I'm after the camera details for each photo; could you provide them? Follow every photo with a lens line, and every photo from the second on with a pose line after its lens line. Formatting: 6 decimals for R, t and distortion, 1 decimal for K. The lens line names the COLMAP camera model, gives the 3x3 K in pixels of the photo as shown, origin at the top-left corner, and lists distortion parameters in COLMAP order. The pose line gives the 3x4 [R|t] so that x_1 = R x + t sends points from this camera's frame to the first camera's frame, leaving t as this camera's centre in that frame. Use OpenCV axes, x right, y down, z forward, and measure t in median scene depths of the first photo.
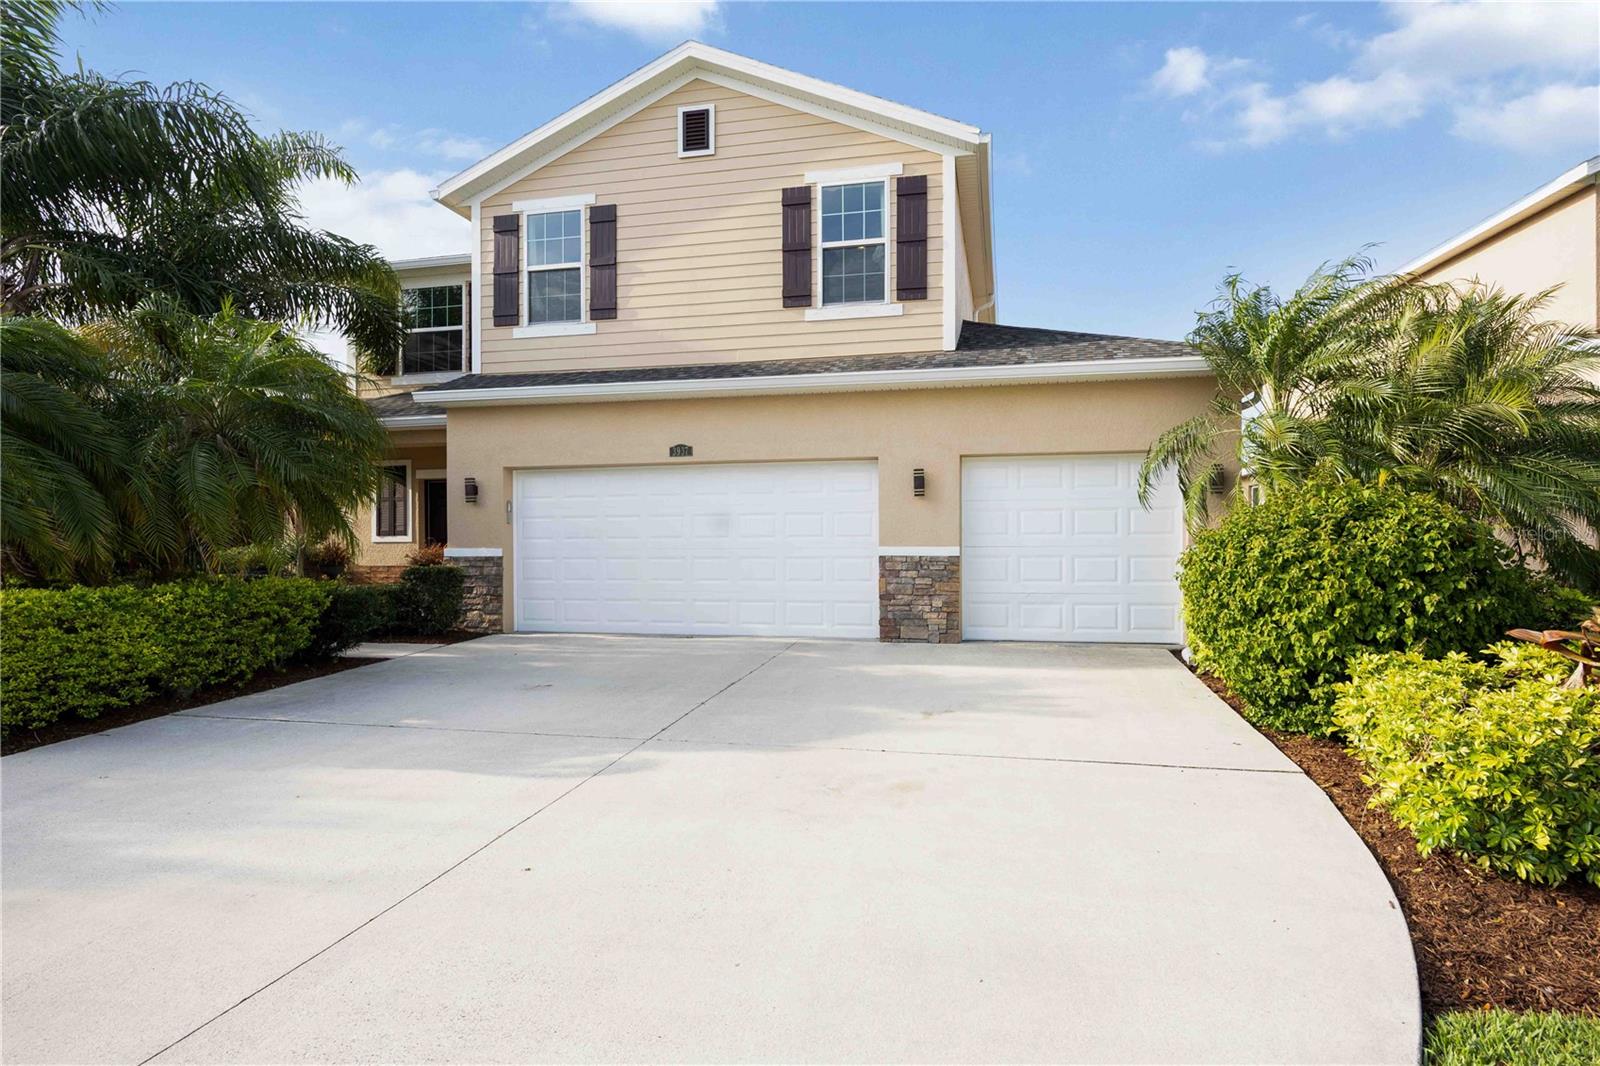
lens RADIAL K [[905.0, 0, 799.4], [0, 905.0, 538.2], [0, 0, 1]] dist [-0.024877, -0.003199]
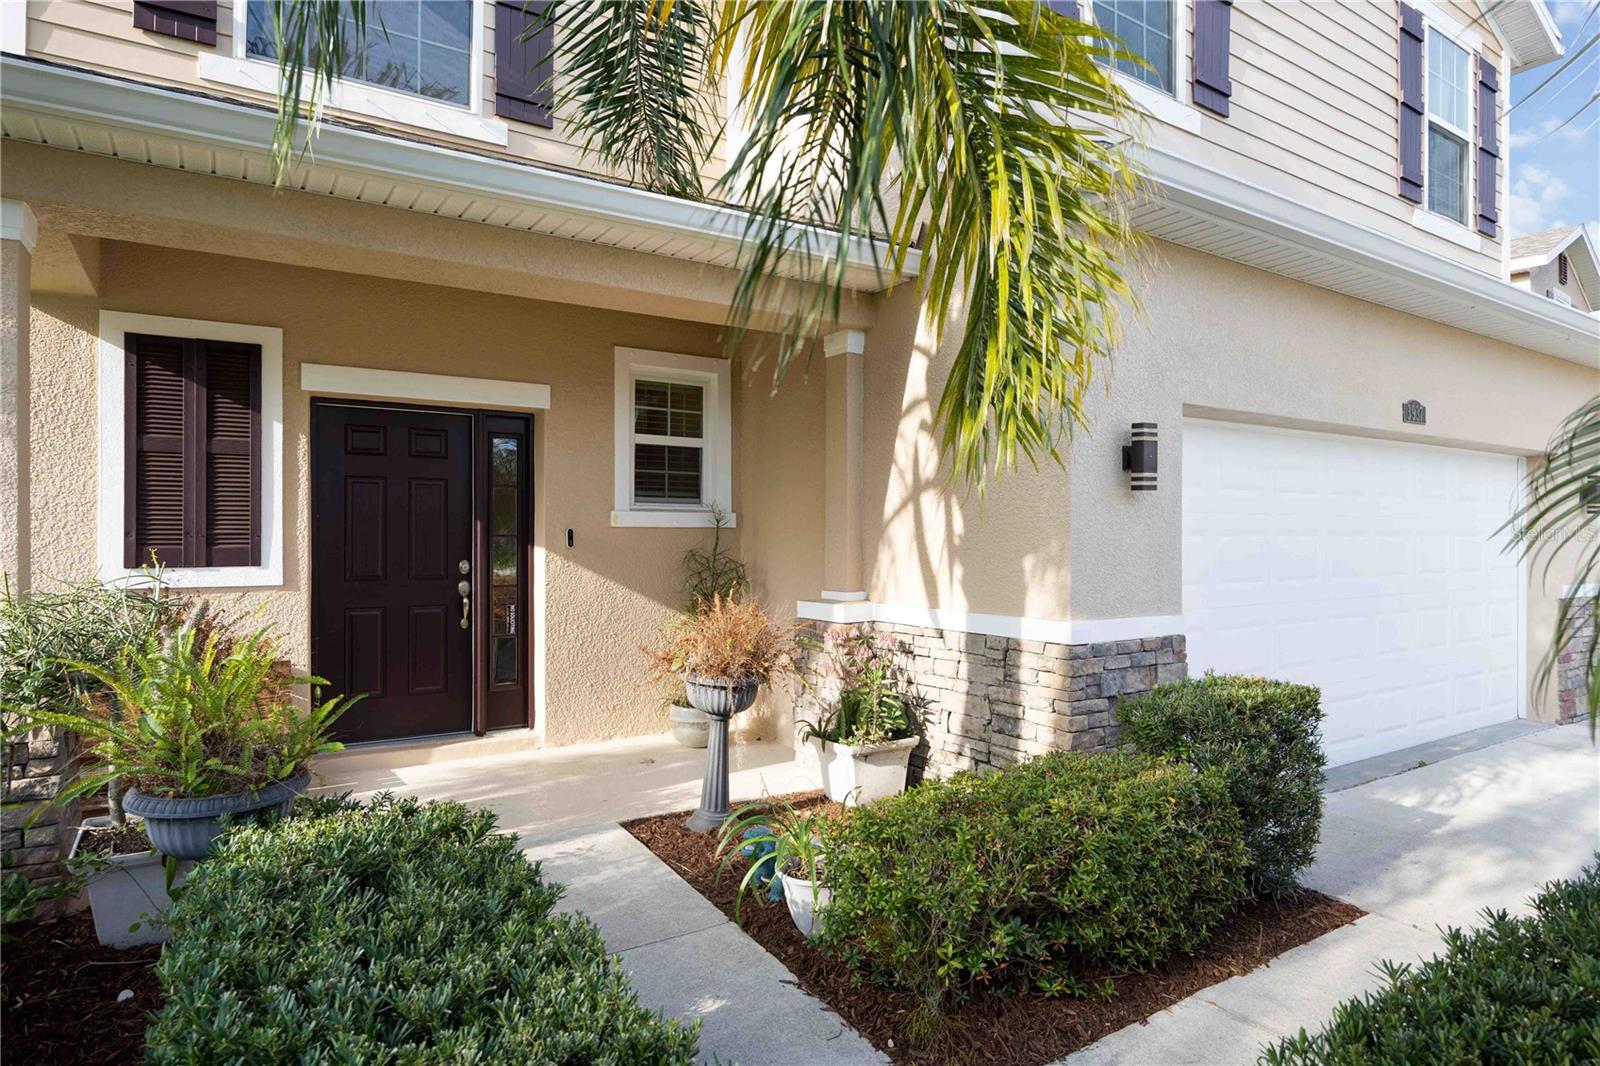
lens RADIAL K [[919.9, 0, 804.1], [0, 919.9, 535.1], [0, 0, 1]] dist [-0.004668, -0.000508]
pose [[0.677329, 0.007638, 0.735640, -0.747848], [-0.009547, 0.999953, -0.001592, -0.020502], [-0.735618, -0.005945, 0.677371, 0.877368]]
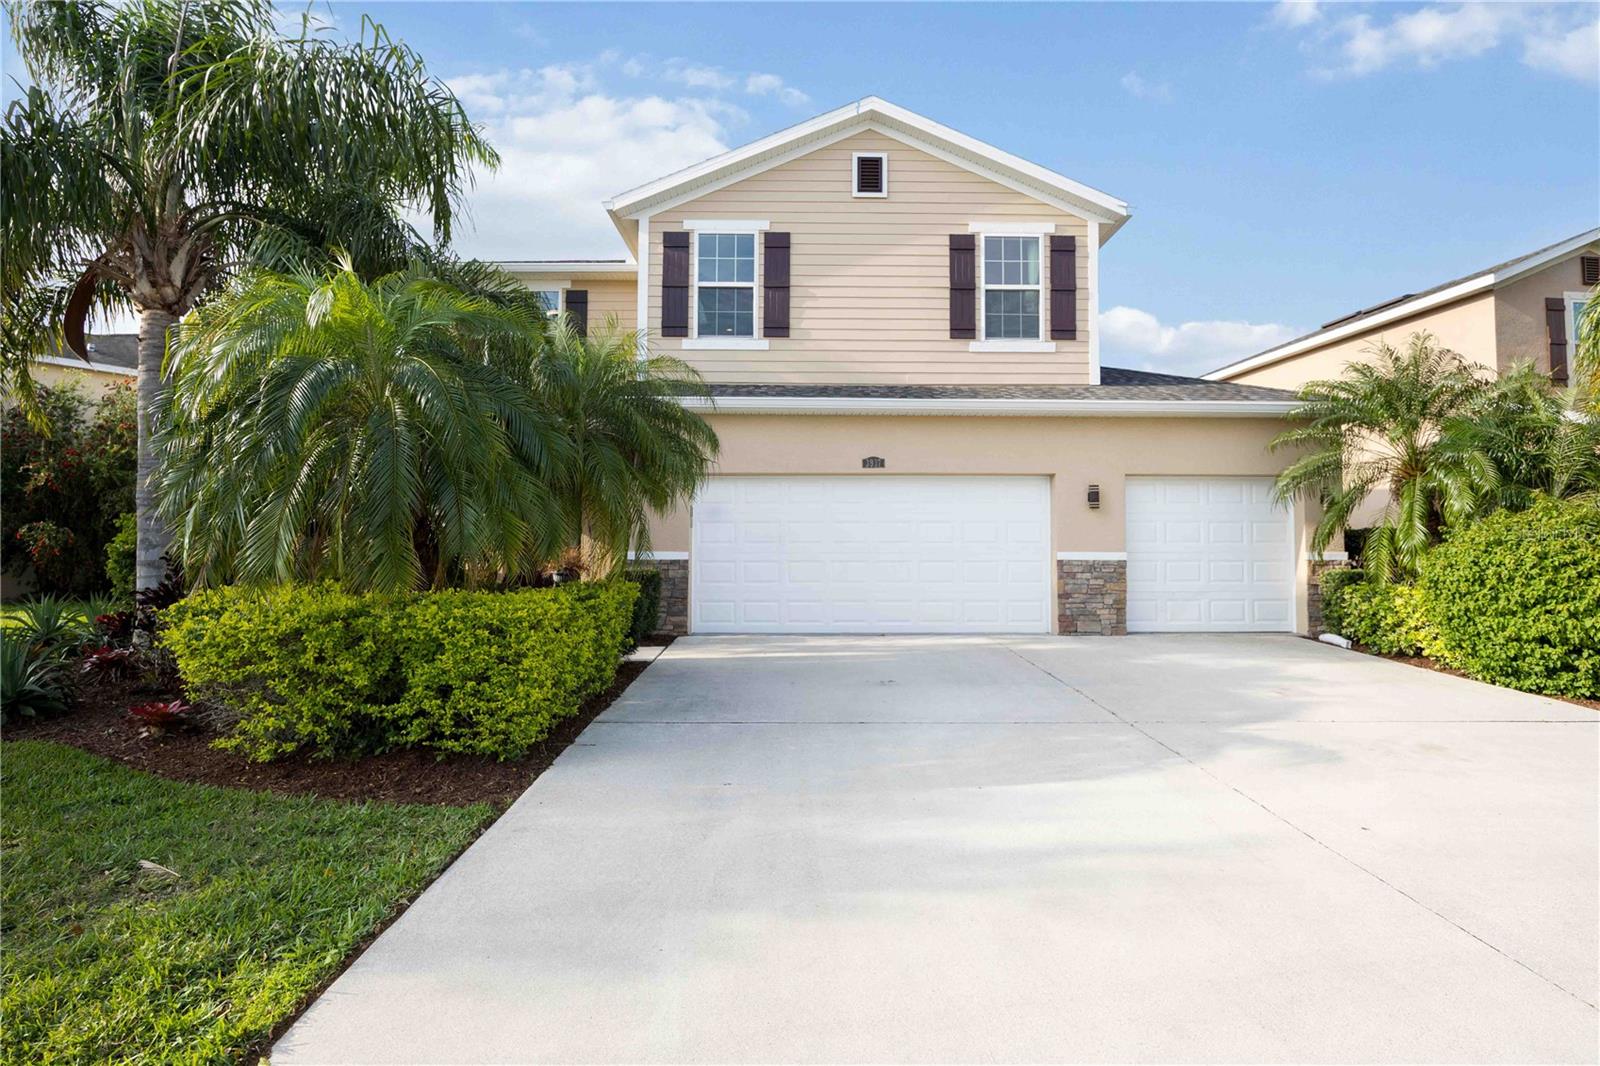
lens RADIAL K [[796.9, 0, 787.5], [0, 796.9, 507.2], [0, 0, 1]] dist [-0.035263, -0.000488]
pose [[0.972486, 0.018938, 0.232189, -0.441450], [-0.008150, 0.998846, -0.047335, 0.002902], [-0.232817, 0.044141, 0.971518, 0.096825]]
